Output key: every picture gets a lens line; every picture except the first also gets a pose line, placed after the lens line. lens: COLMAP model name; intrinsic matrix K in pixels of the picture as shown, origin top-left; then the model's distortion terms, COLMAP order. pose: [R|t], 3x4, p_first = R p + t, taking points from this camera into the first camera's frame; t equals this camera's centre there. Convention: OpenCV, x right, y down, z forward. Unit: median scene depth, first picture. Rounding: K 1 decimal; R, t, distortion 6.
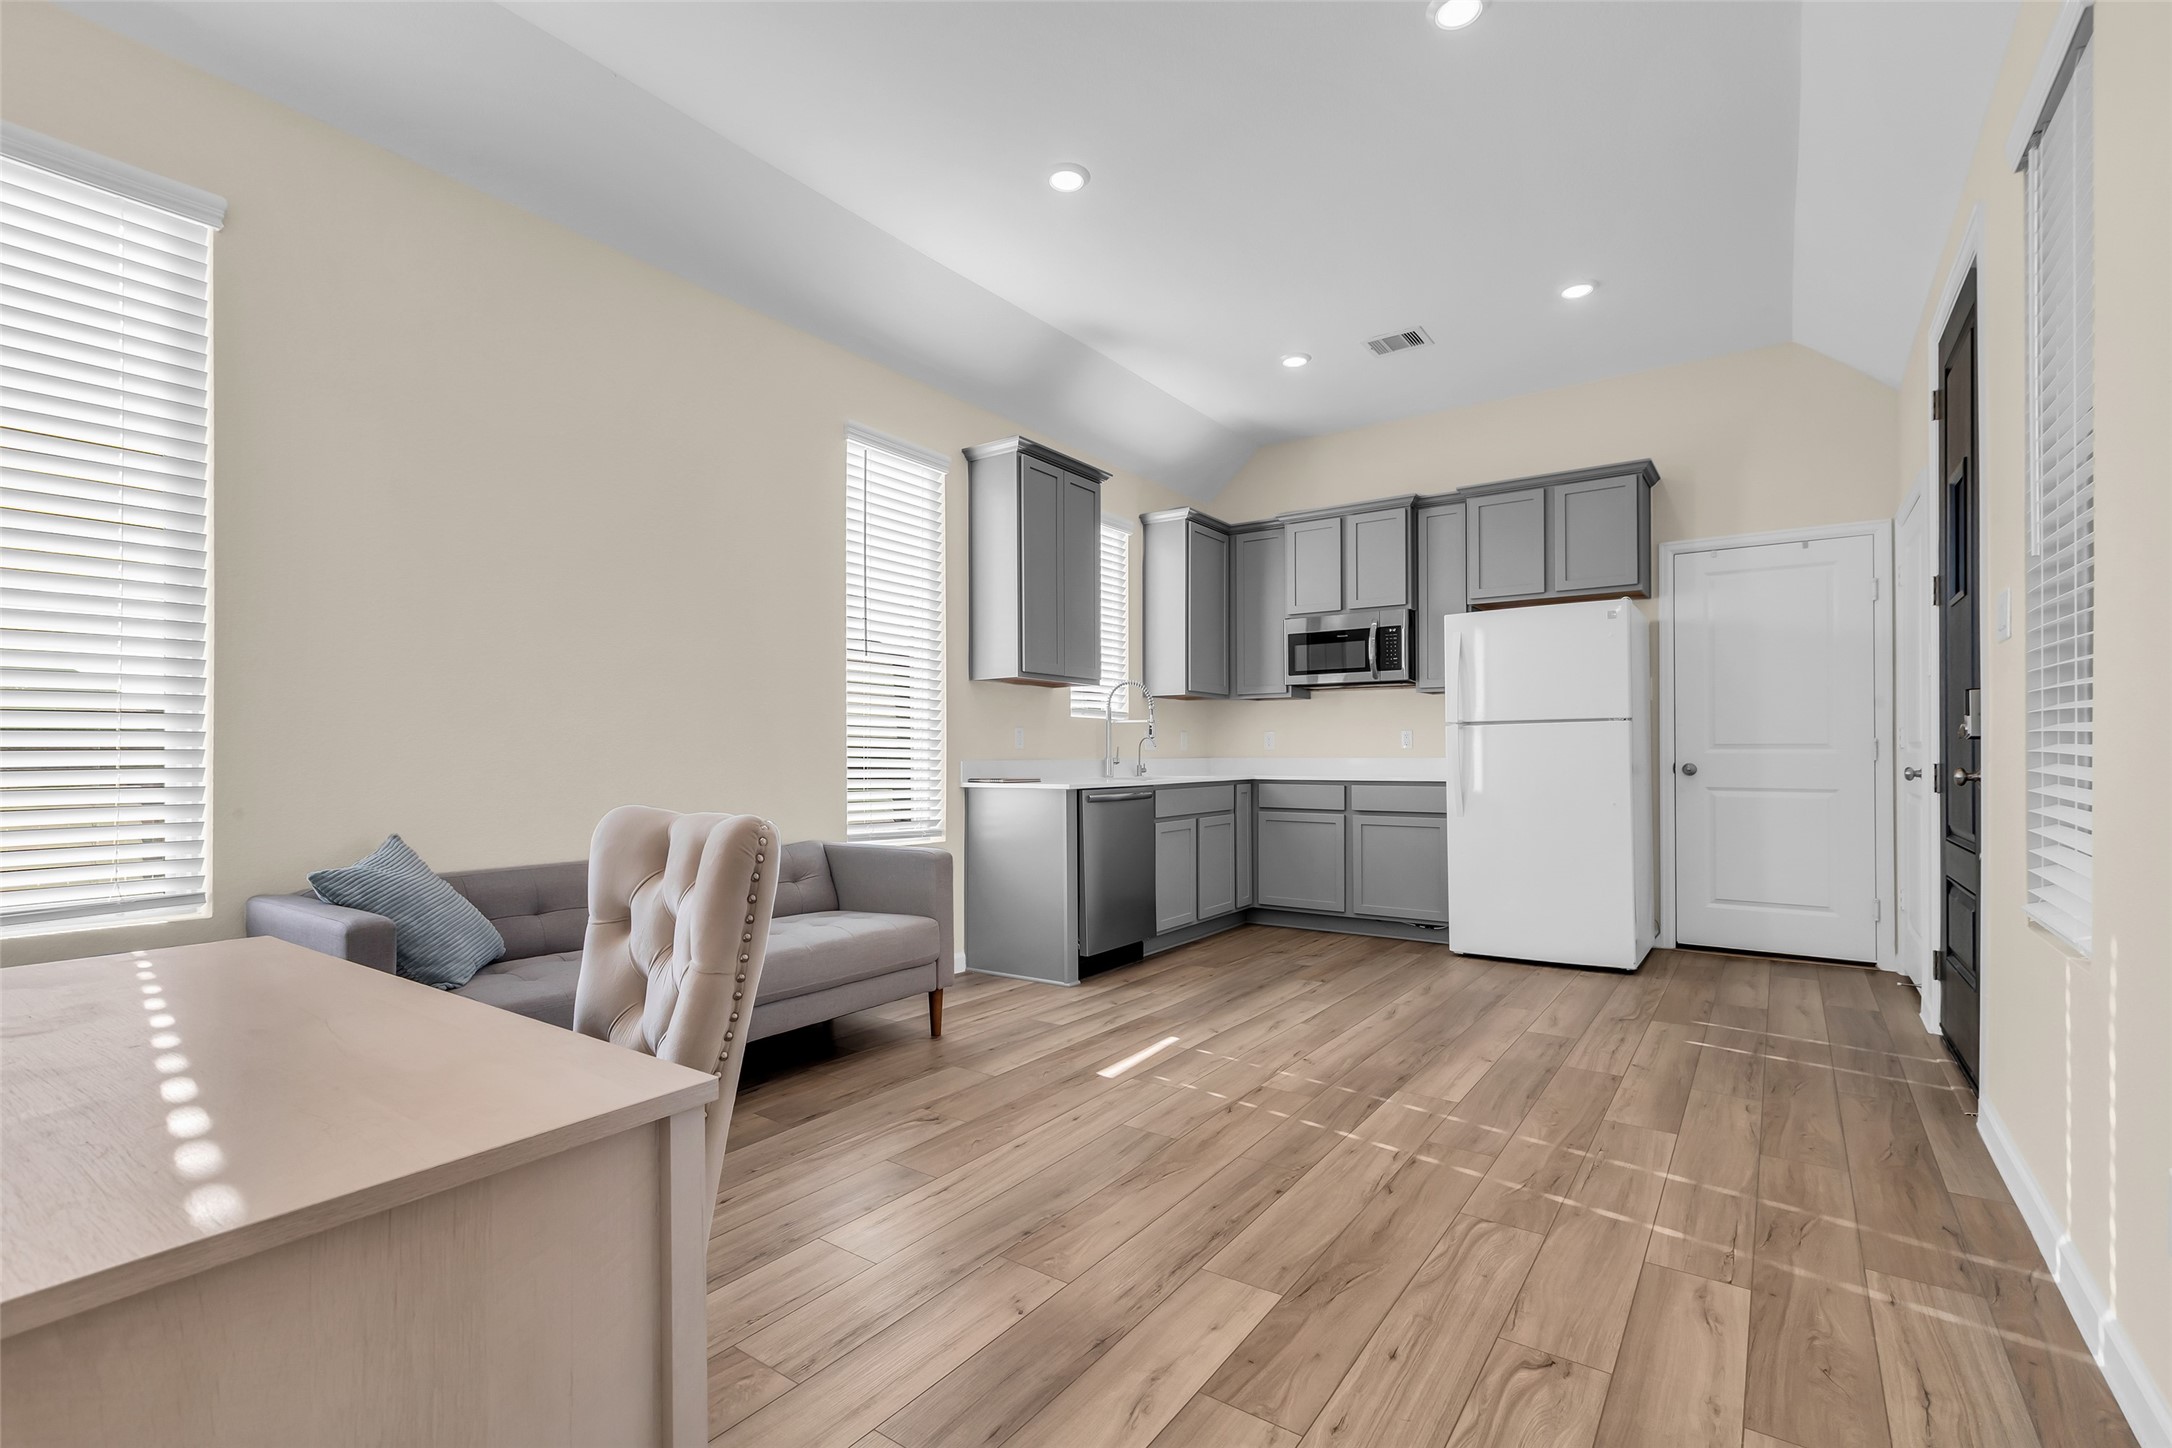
lens RADIAL K [[967.9, 0, 1090.1], [0, 967.9, 741.4], [0, 0, 1]] dist [0.002057, 0.000458]
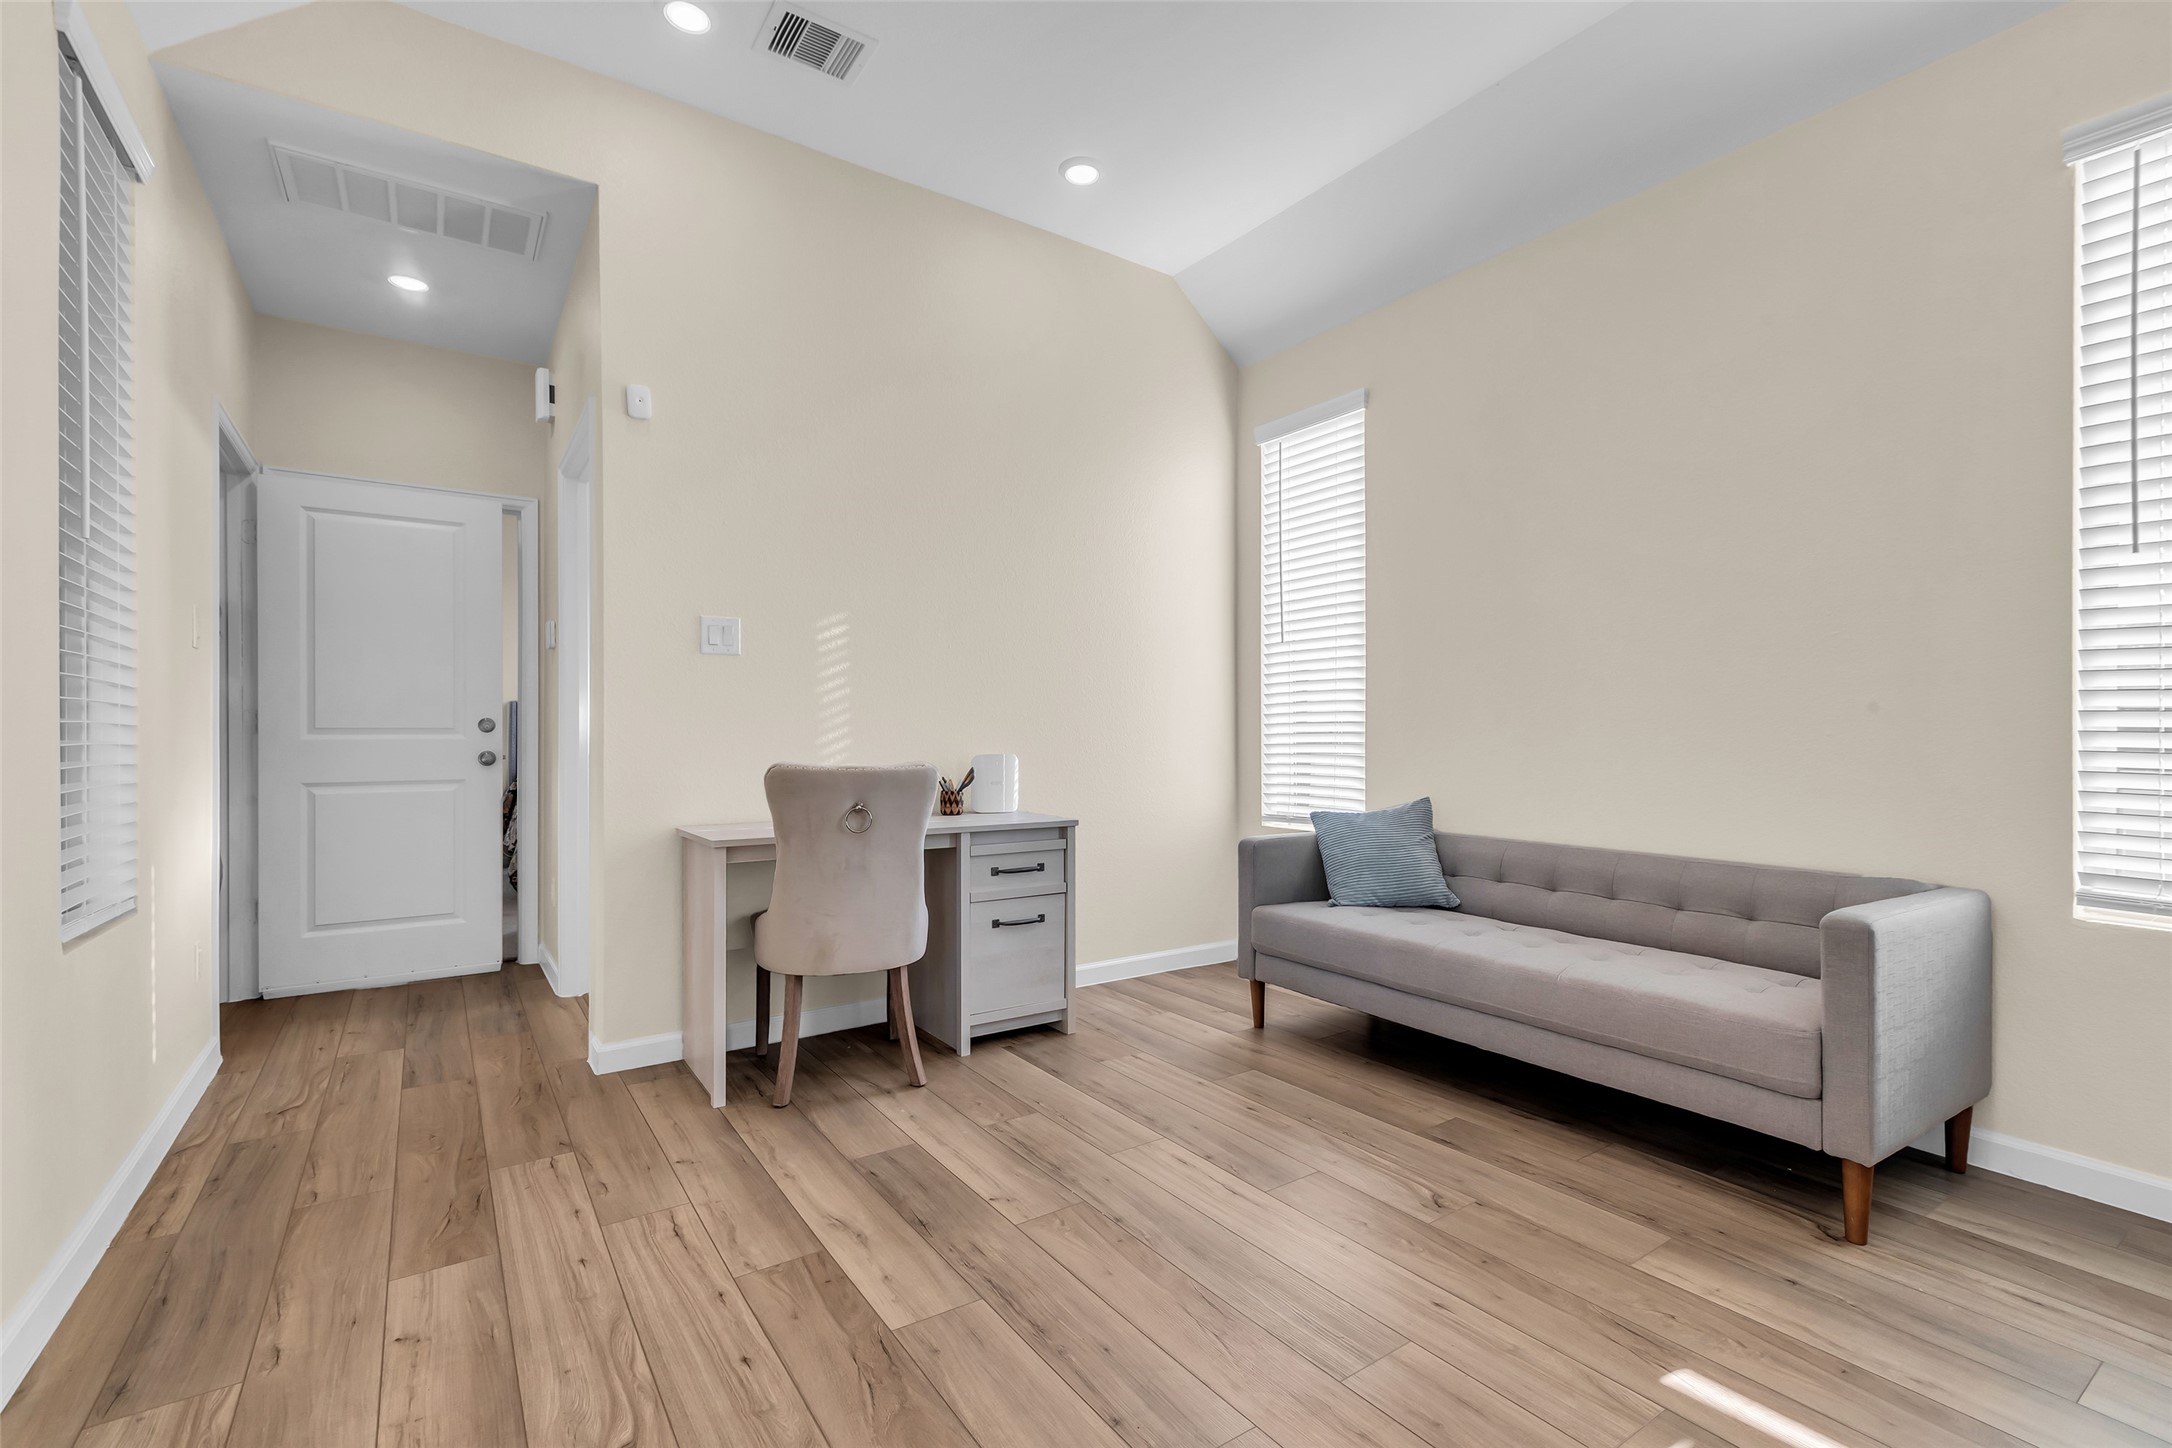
lens RADIAL K [[967.9, 0, 1108.5], [0, 967.9, 729.6], [0, 0, 1]] dist [0.002057, 0.000458]
pose [[-0.325409, -0.001282, -0.945572, 0.996370], [0.007297, 0.999966, -0.003867, 0.006908], [0.945545, -0.008158, -0.325389, 1.489699]]
